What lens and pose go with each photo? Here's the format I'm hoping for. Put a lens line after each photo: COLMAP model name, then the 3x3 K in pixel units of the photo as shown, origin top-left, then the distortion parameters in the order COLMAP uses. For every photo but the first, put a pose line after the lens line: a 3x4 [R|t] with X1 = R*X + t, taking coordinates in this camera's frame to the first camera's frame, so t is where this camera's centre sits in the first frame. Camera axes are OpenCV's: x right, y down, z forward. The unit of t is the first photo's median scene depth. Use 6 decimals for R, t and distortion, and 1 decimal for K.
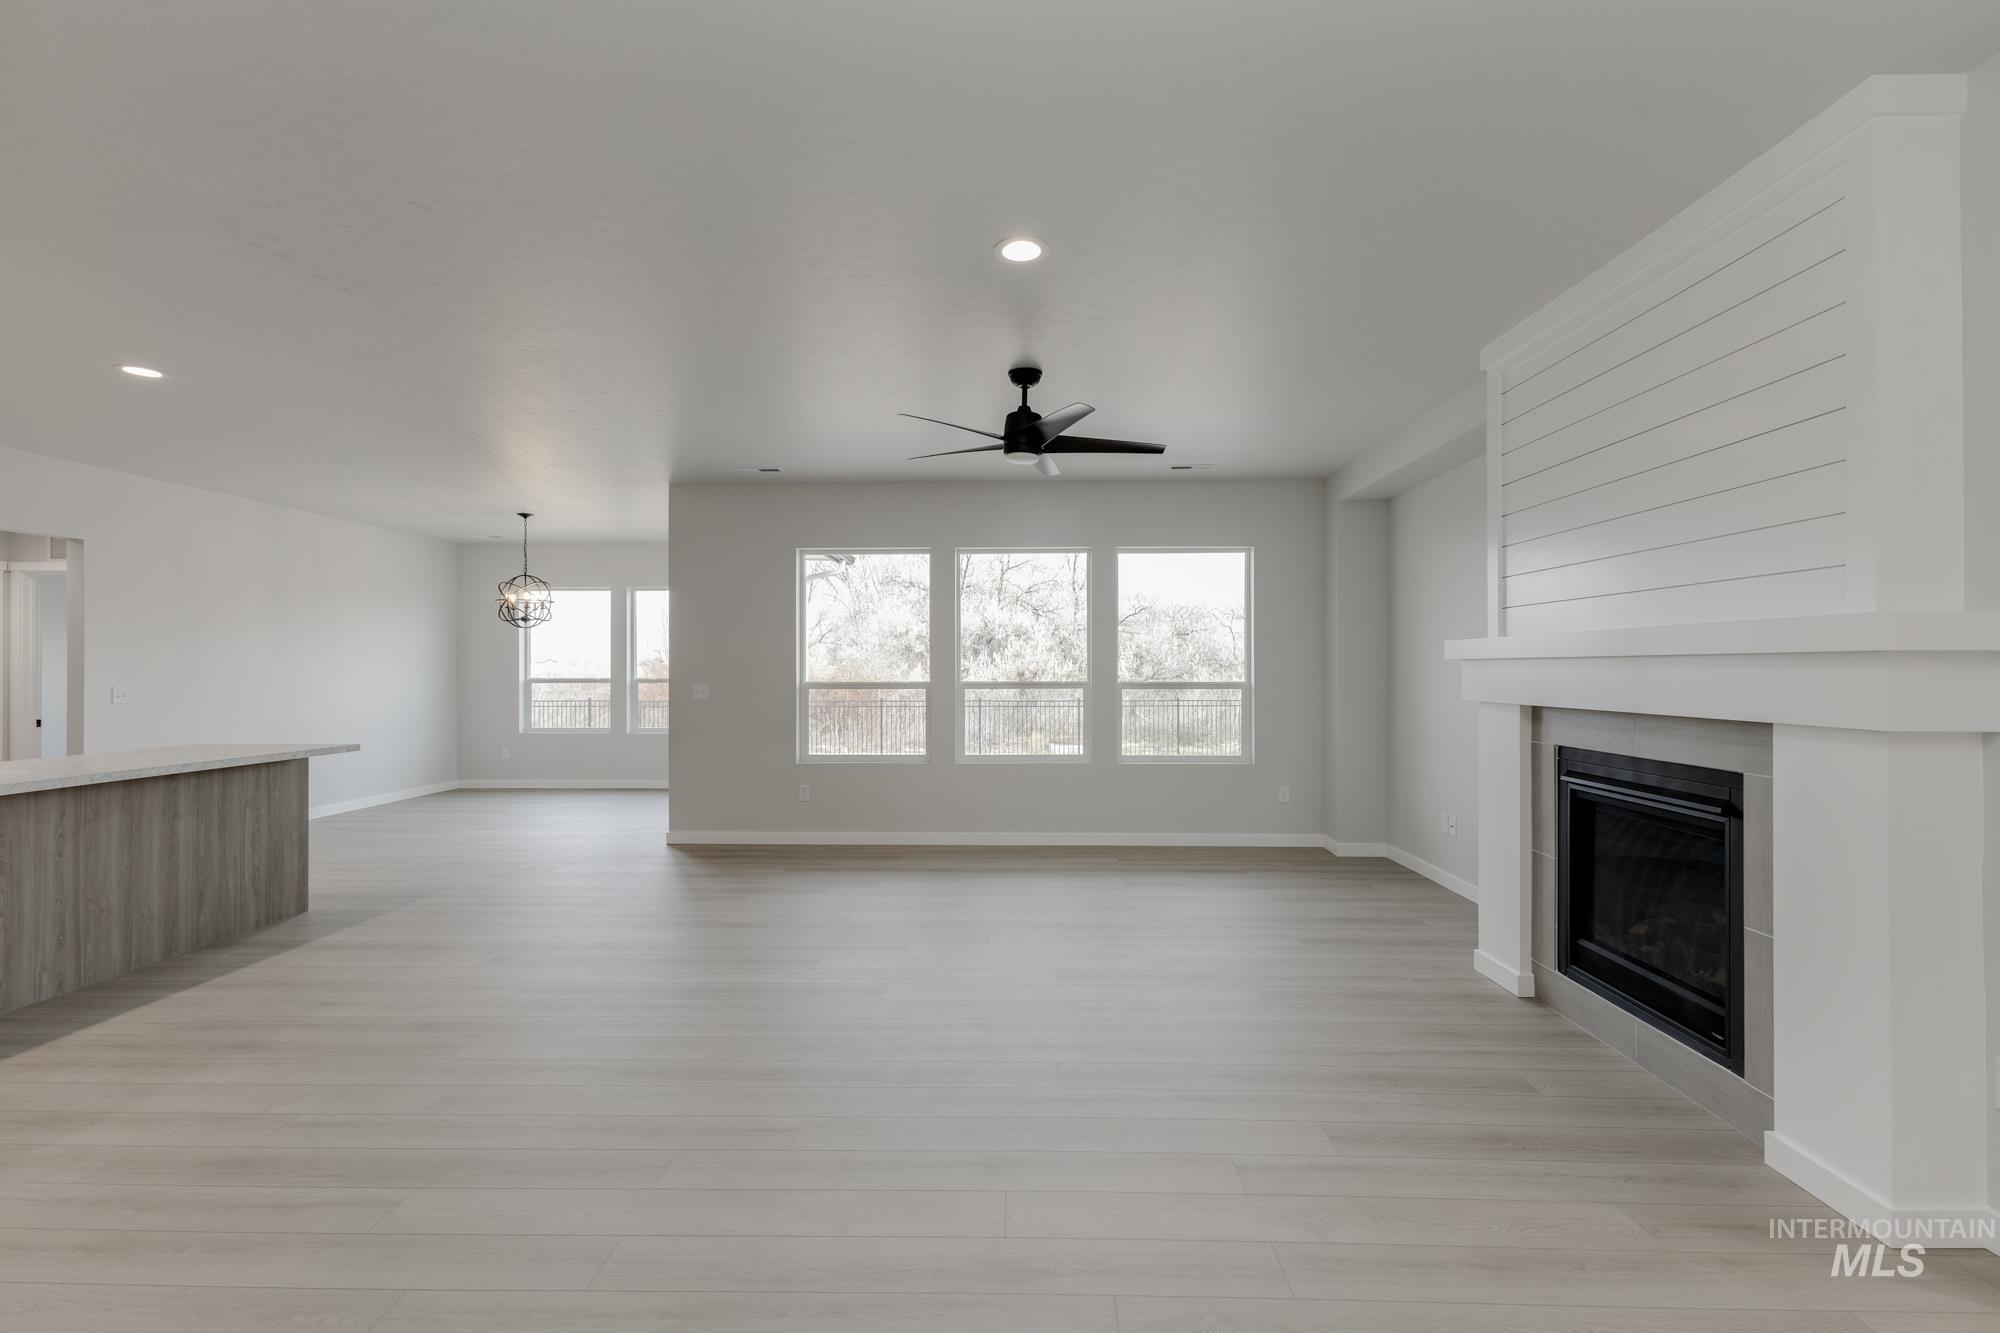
lens RADIAL K [[856.9, 0, 1024.4], [0, 856.9, 668.9], [0, 0, 1]] dist [0.007588, -0.000706]
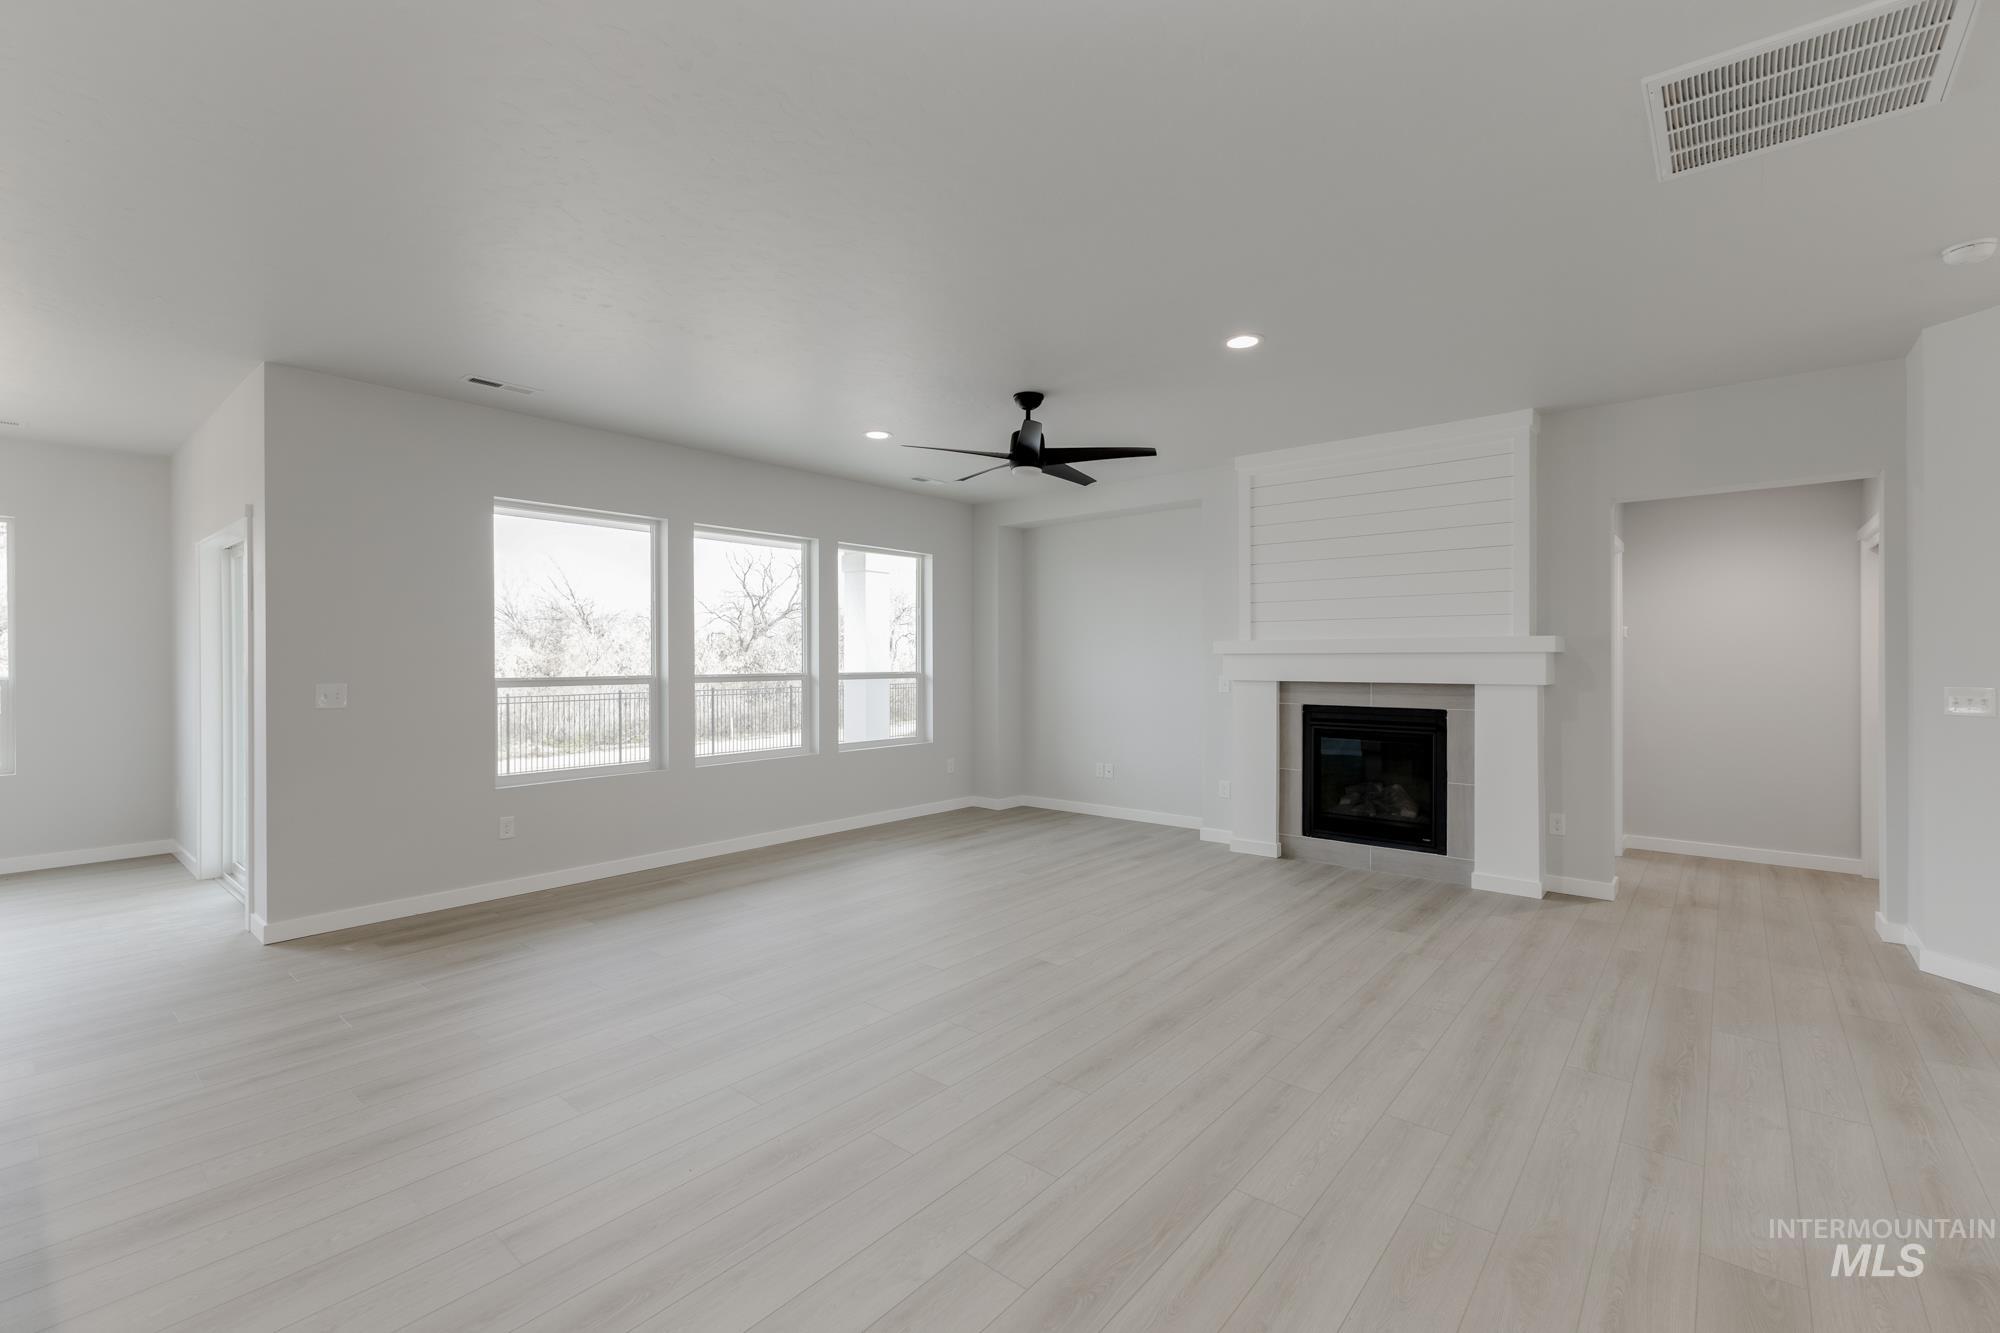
lens RADIAL K [[856.9, 0, 981.7], [0, 856.9, 662.6], [0, 0, 1]] dist [0.007588, -0.000706]
pose [[0.637799, -0.003234, 0.770196, -0.567669], [0.001974, 0.999995, 0.002565, -0.000233], [-0.770200, -0.000115, 0.637802, 0.206254]]
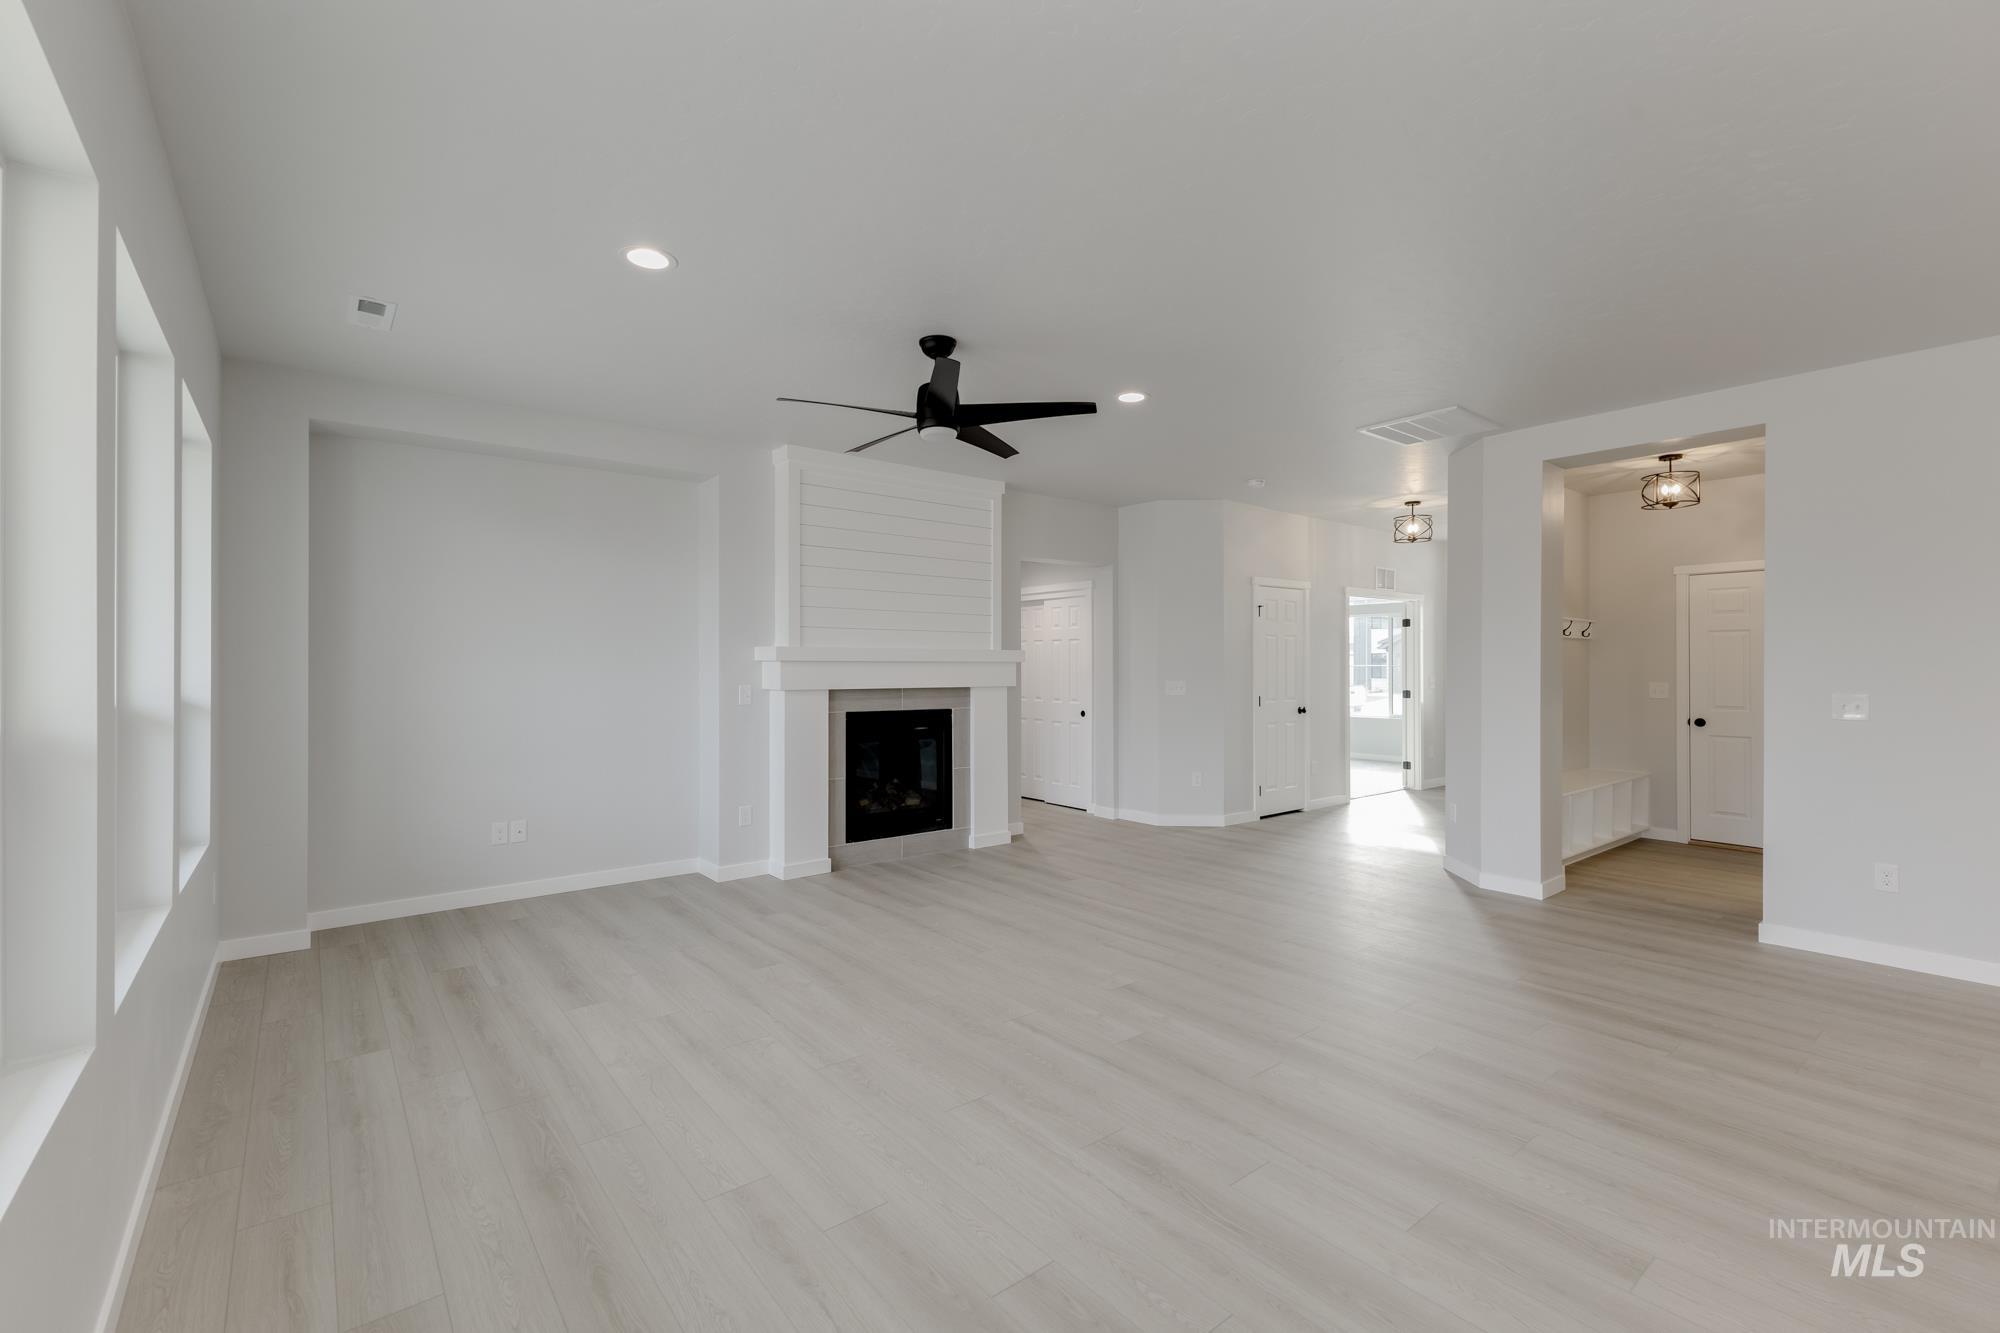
lens RADIAL K [[856.9, 0, 1012.8], [0, 856.9, 667.9], [0, 0, 1]] dist [0.007588, -0.000706]
pose [[-0.658679, 0.006084, 0.752399, -0.454155], [0.001657, 0.999977, -0.006636, 0.006788], [-0.752422, -0.003124, -0.658674, 0.963039]]
